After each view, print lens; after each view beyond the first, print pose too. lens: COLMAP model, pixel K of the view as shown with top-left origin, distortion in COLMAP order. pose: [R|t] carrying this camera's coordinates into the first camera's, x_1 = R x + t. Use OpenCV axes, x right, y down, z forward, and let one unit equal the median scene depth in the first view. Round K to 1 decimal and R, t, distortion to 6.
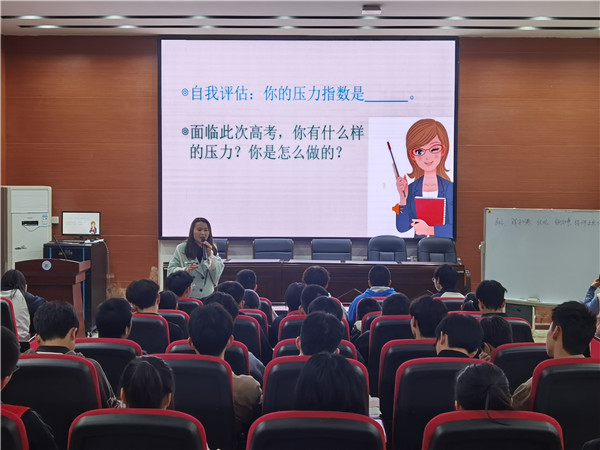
lens RADIAL K [[937.7, 0, 300.0], [0, 937.7, 225.0], [0, 0, 1]] dist [-0.000447, -0.015191]
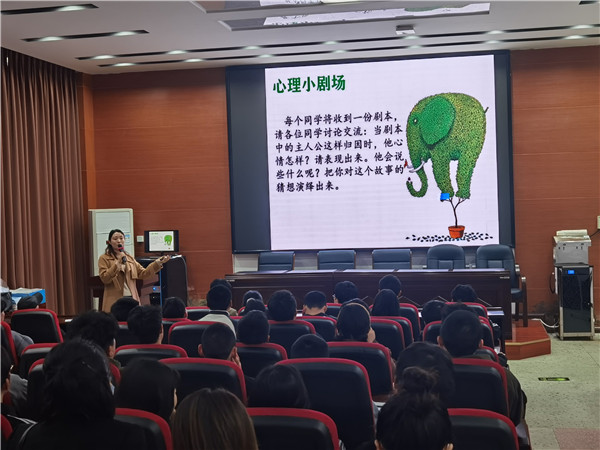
lens RADIAL K [[886.3, 0, 298.1], [0, 886.3, 248.3], [0, 0, 1]] dist [0.005127, -0.006615]
pose [[0.985614, -0.026434, -0.166933, 0.096801], [0.028514, 0.999543, 0.010080, 0.000738], [0.166590, -0.014695, 0.985917, -0.001462]]
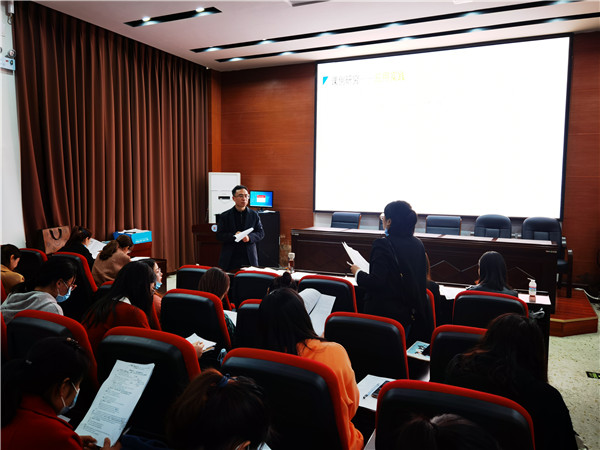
lens RADIAL K [[460.9, 0, 300.0], [0, 460.9, 225.0], [0, 0, 1]] dist [0.003832, 0.010213]
pose [[0.909280, 0.042960, -0.413961, 0.112817], [-0.025989, 0.998578, 0.046544, 0.003539], [0.415372, -0.031563, 0.909104, 0.376156]]
